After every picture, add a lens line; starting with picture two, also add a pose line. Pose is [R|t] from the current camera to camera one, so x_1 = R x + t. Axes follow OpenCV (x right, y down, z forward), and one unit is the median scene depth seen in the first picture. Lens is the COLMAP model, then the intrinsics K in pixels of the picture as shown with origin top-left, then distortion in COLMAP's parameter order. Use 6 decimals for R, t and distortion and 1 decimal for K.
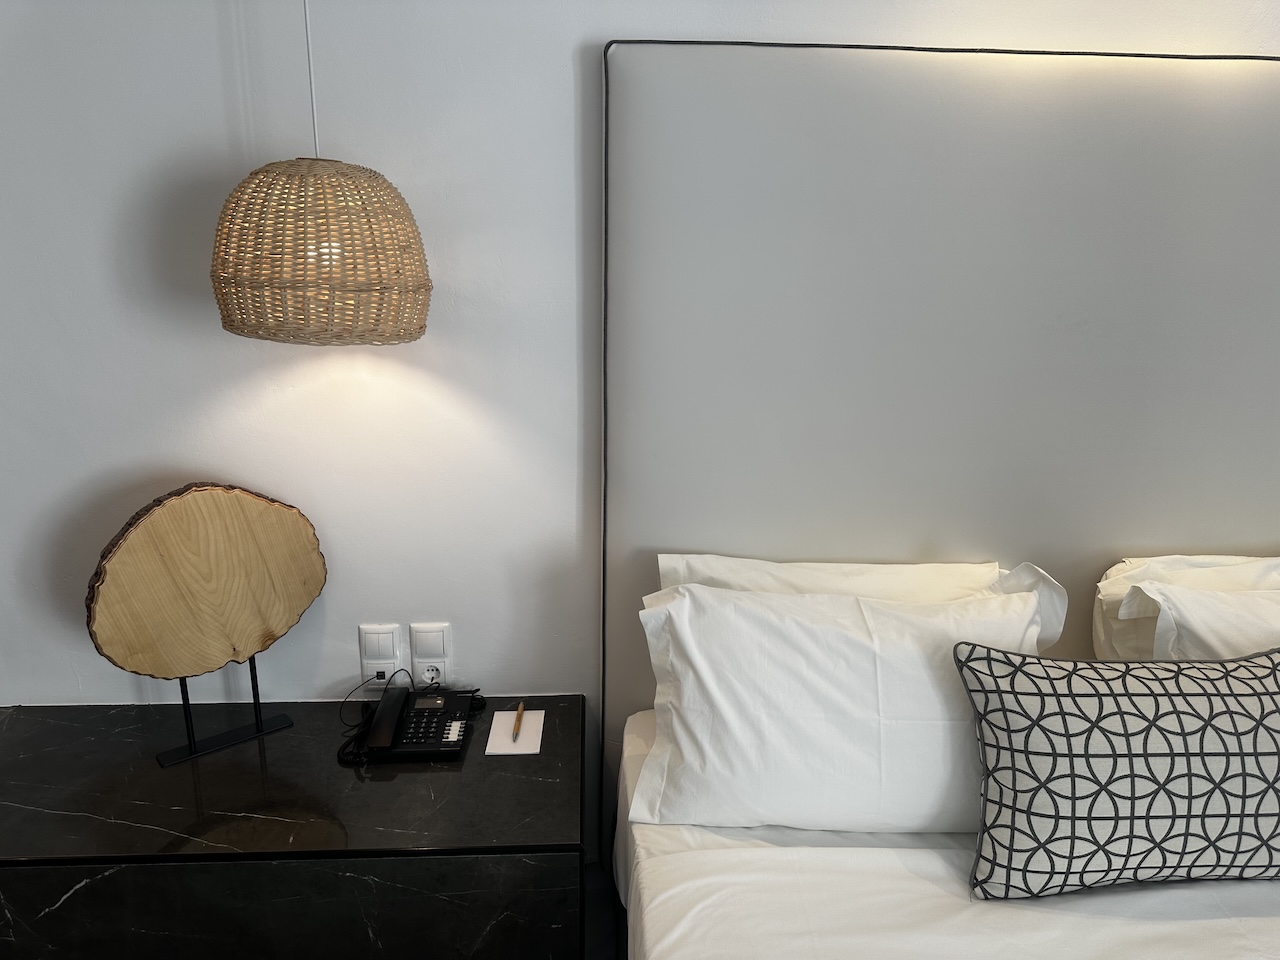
lens RADIAL K [[910.5, 0, 640.0], [0, 910.5, 480.0], [0, 0, 1]] dist [0.138557, -0.190734]
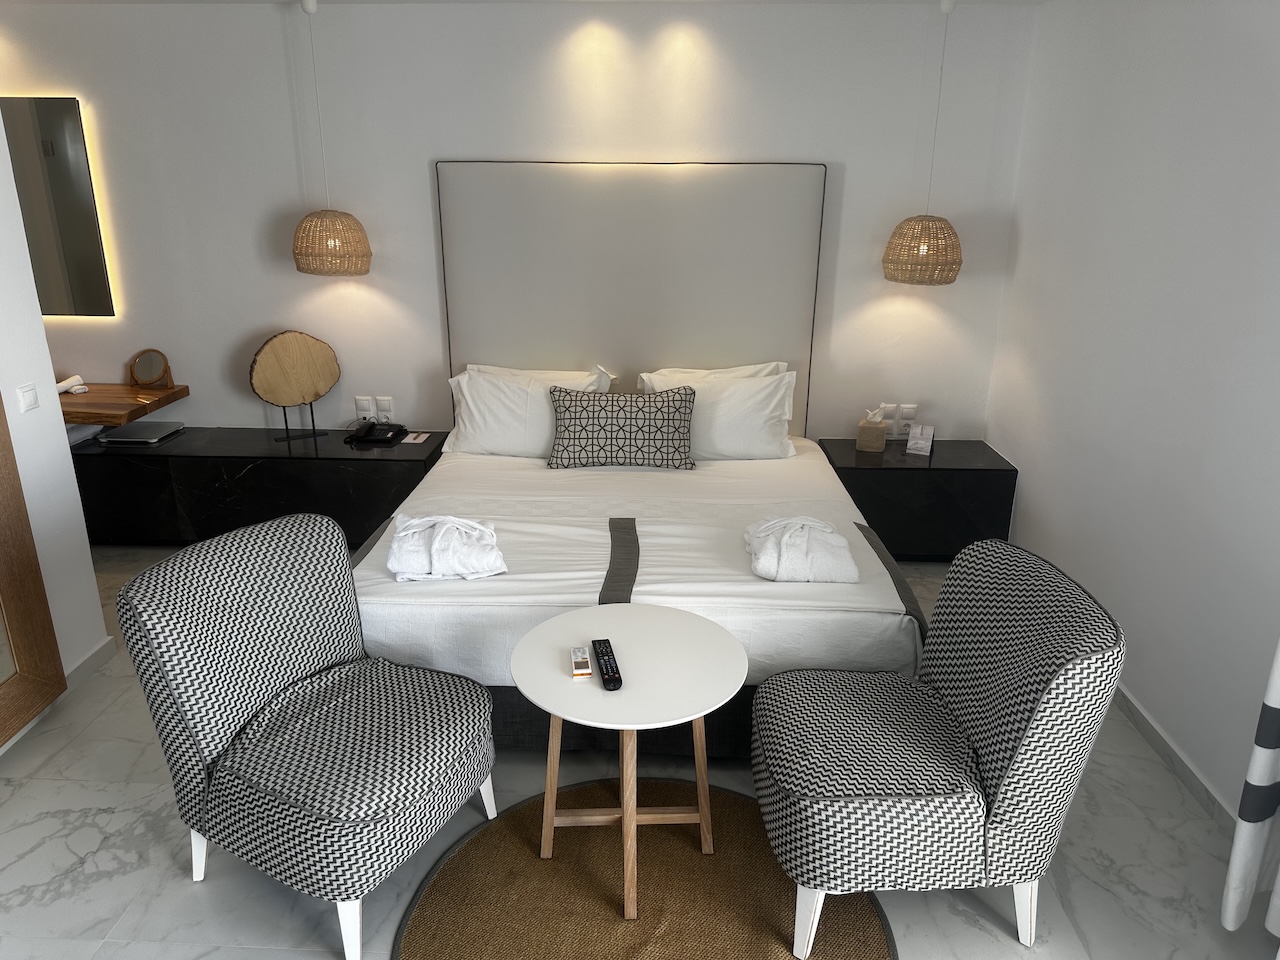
lens RADIAL K [[910.5, 0, 640.0], [0, 910.5, 480.0], [0, 0, 1]] dist [0.138557, -0.190734]
pose [[0.996222, 0.023350, -0.083641, 0.767395], [-0.018584, 0.998183, 0.057311, 0.267303], [0.084828, -0.055540, 0.994846, -1.598722]]
